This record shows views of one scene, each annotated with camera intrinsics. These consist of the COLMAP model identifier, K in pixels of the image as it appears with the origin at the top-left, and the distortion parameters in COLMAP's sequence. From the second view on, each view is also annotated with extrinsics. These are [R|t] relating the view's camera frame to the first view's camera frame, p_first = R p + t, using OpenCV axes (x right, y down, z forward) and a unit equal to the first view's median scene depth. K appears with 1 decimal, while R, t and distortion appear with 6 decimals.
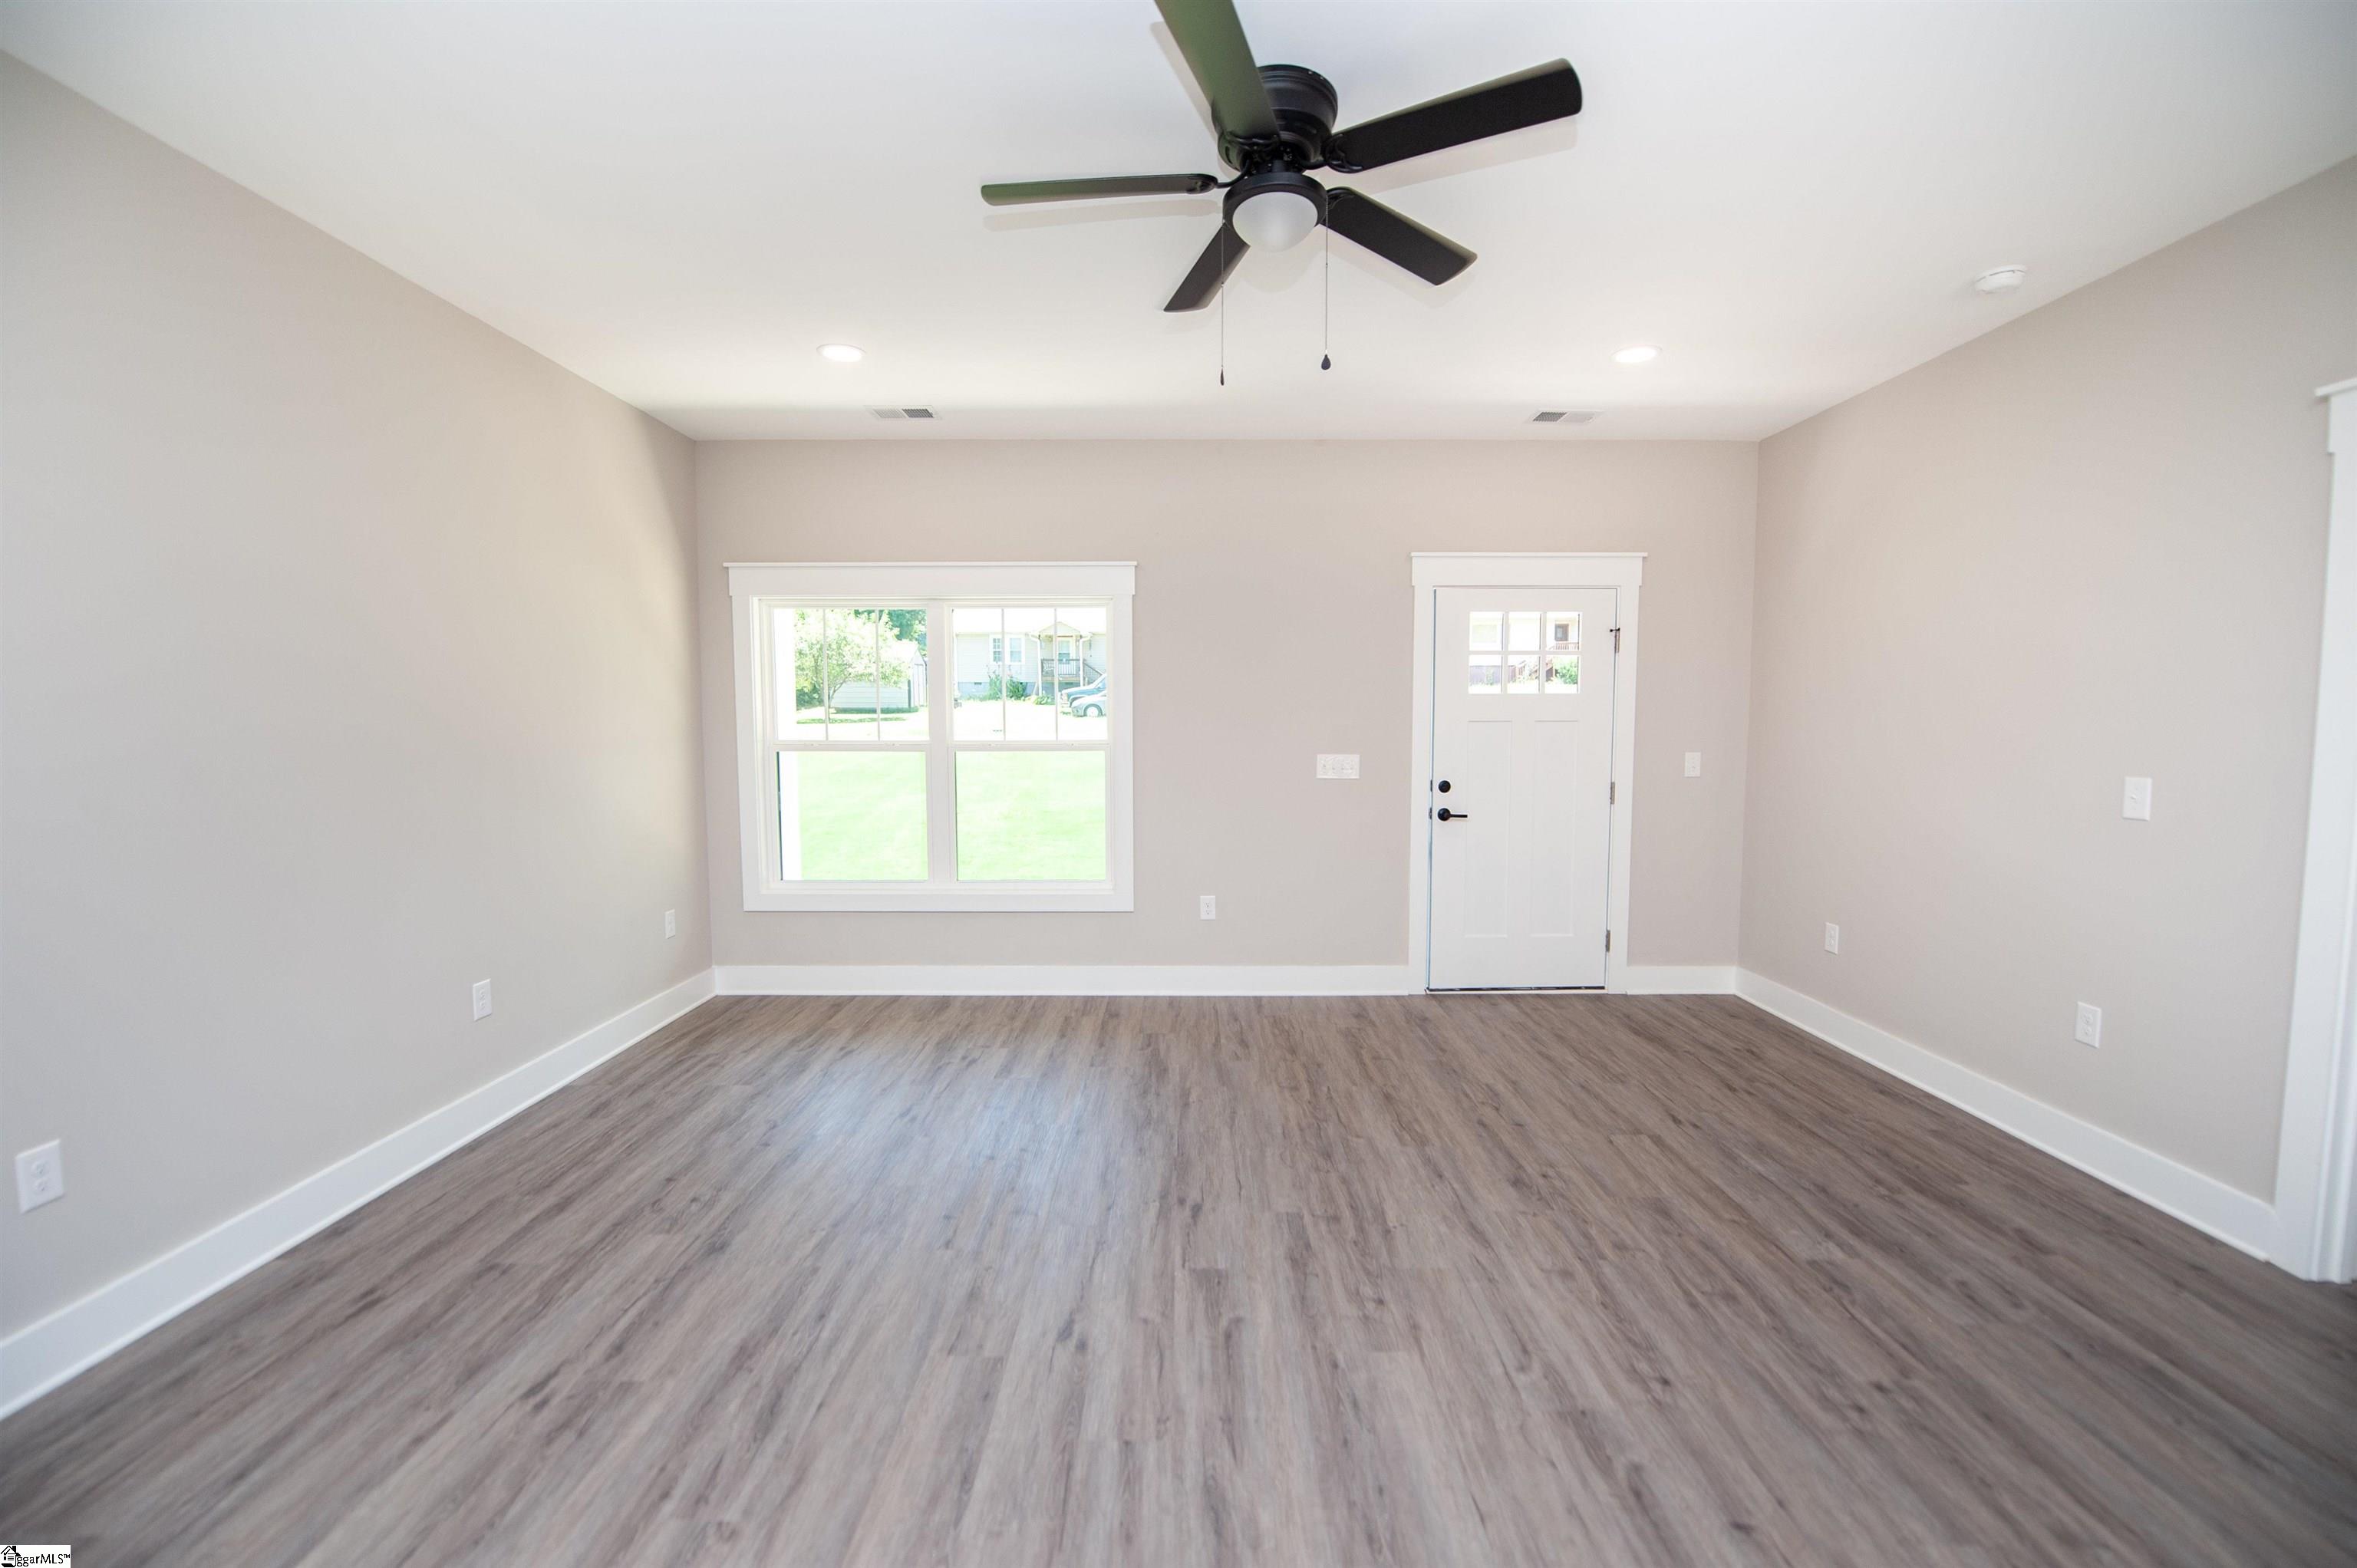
lens RADIAL K [[943.0, 0, 1188.9], [0, 943.0, 792.8], [0, 0, 1]] dist [-0.024430, -0.000117]
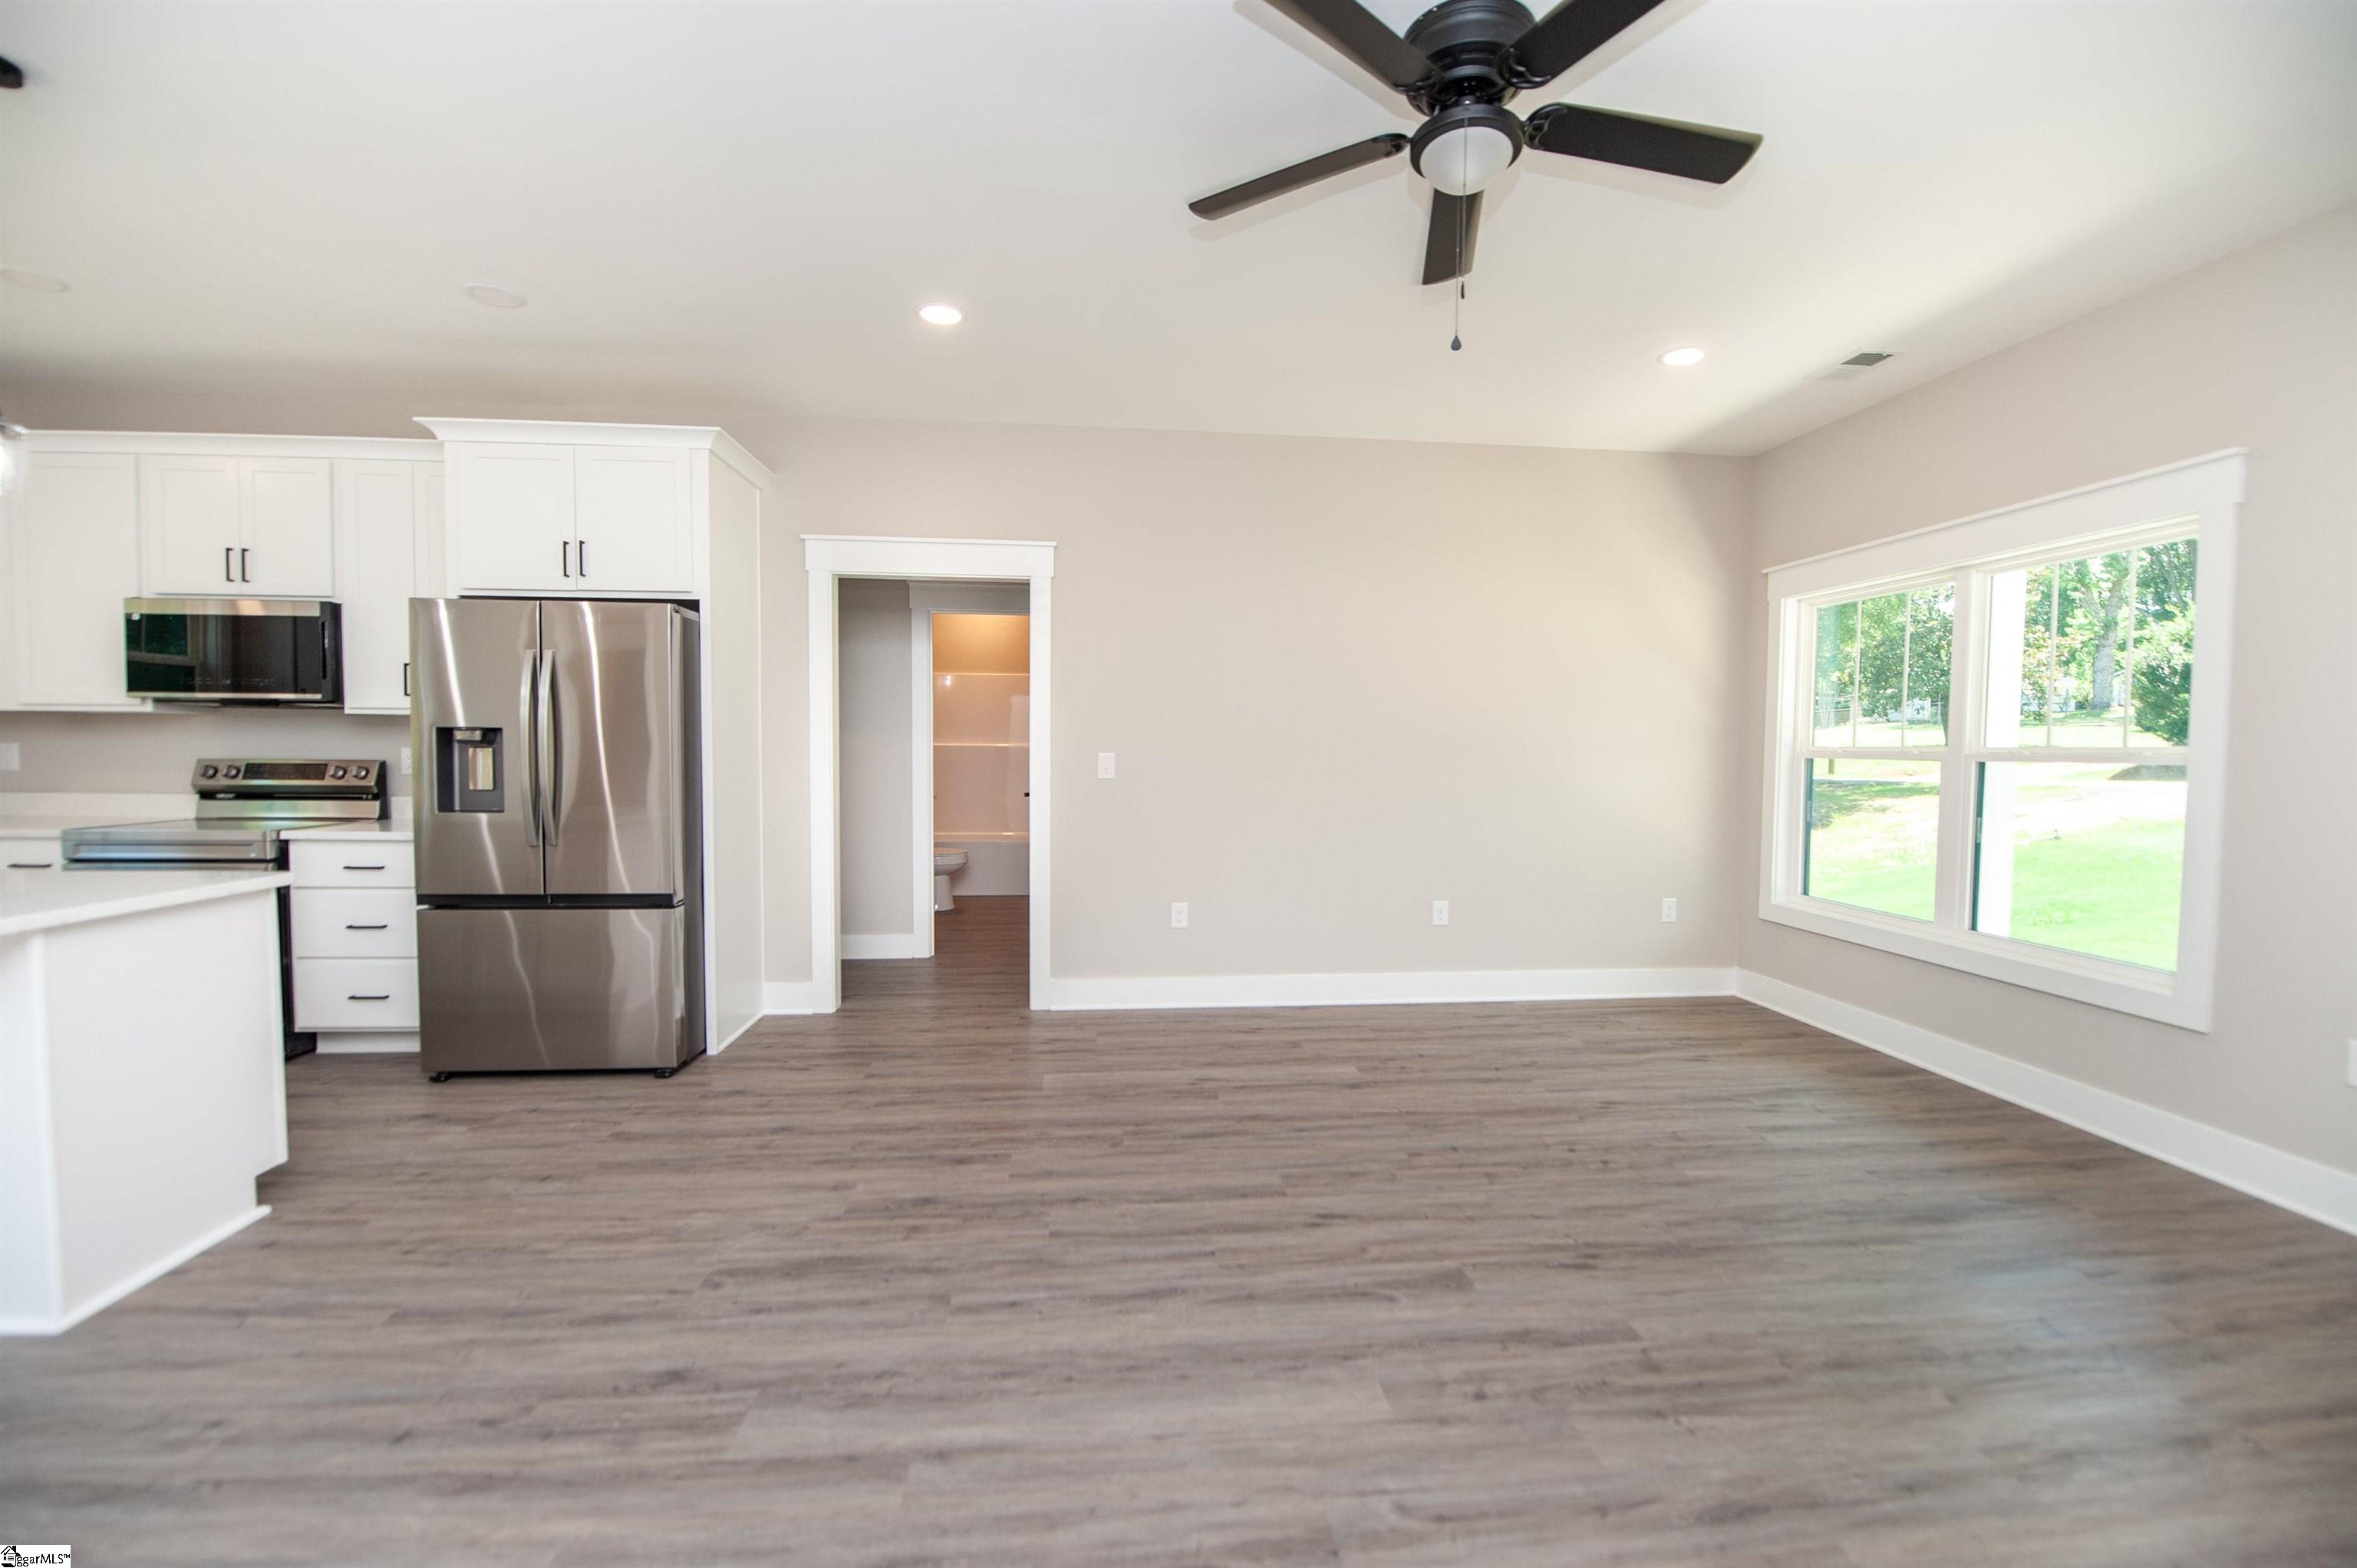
lens RADIAL K [[943.0, 0, 1188.9], [0, 943.0, 792.8], [0, 0, 1]] dist [-0.024430, -0.000117]
pose [[0.117709, 0.051788, -0.991697, 0.793456], [-0.083841, 0.995592, 0.042040, 0.006570], [0.989503, 0.078197, 0.121532, 0.508302]]
